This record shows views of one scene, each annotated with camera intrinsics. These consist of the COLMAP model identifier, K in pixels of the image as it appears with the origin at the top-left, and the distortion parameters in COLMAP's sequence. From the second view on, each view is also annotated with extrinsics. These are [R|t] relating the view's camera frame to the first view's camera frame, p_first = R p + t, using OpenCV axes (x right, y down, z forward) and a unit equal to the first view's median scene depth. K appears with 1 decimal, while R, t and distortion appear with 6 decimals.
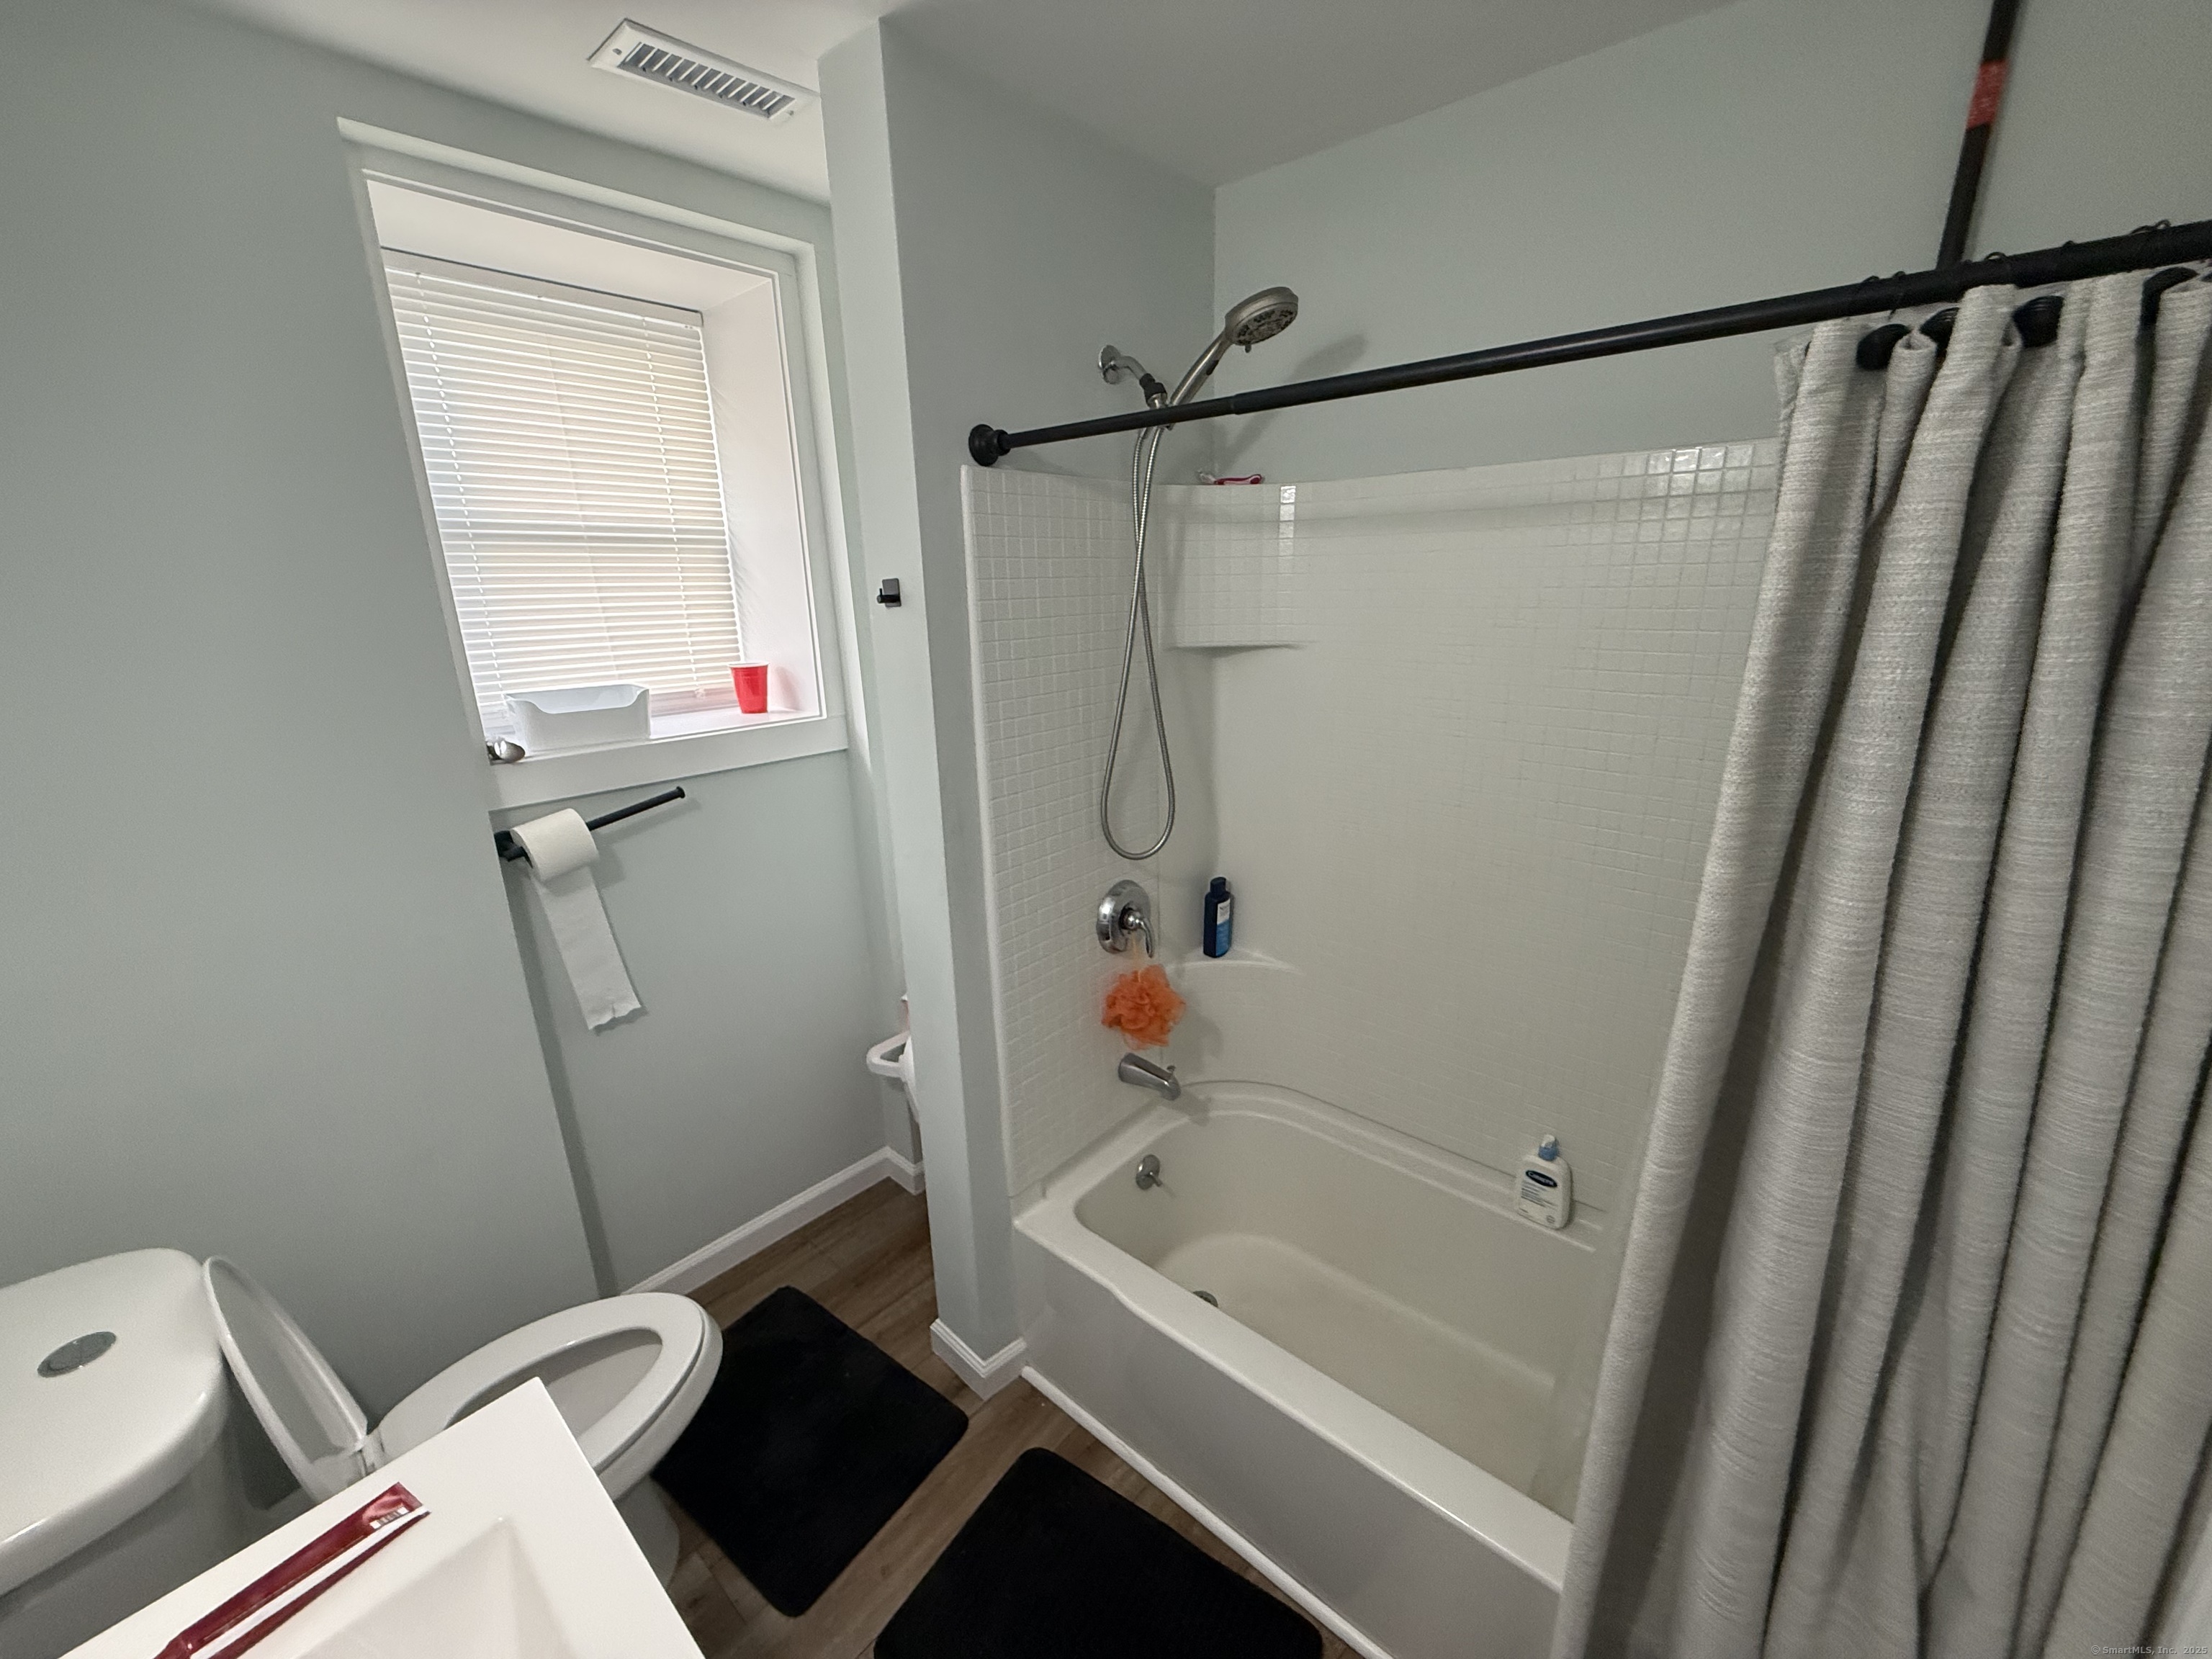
lens RADIAL K [[879.4, 0, 1106.0], [0, 879.4, 829.5], [0, 0, 1]] dist [-0.000323, 0.000146]
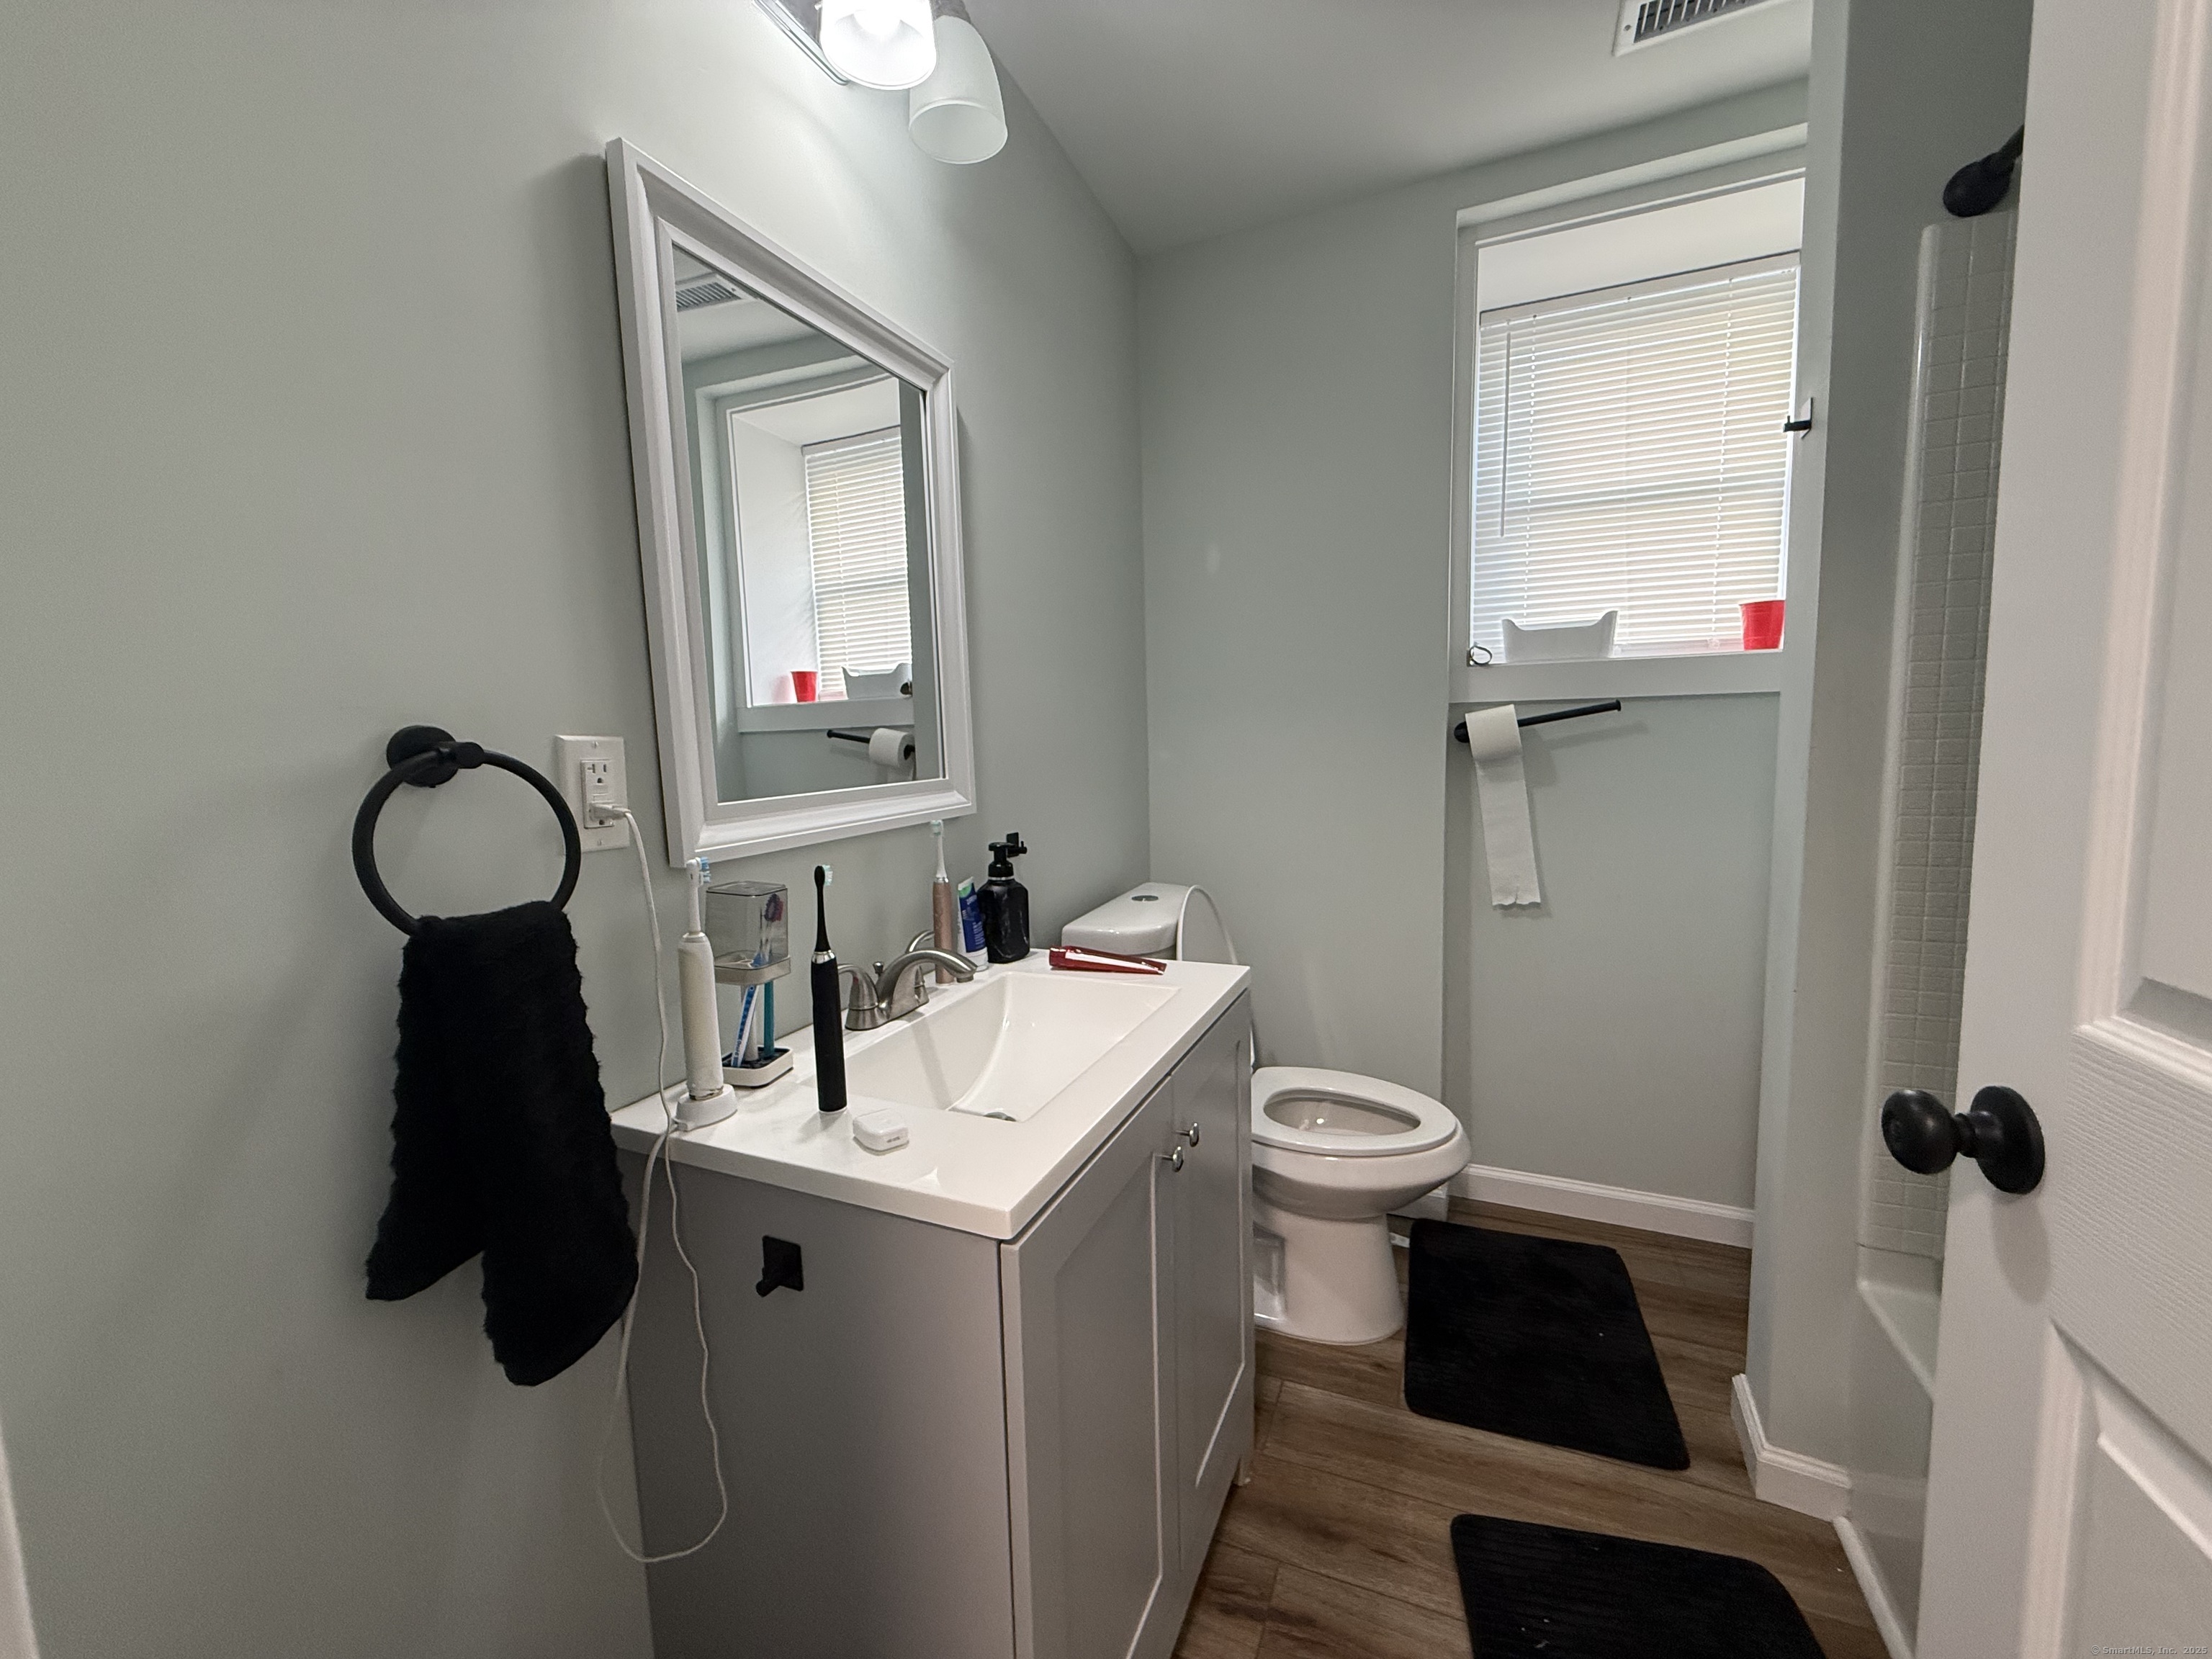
lens RADIAL K [[879.4, 0, 1106.0], [0, 879.4, 829.5], [0, 0, 1]] dist [-0.000323, 0.000146]
pose [[0.305491, 0.111350, -0.945662, 0.346303], [-0.237399, 0.970684, 0.037605, 0.213211], [0.922126, 0.213012, 0.322969, 0.140238]]
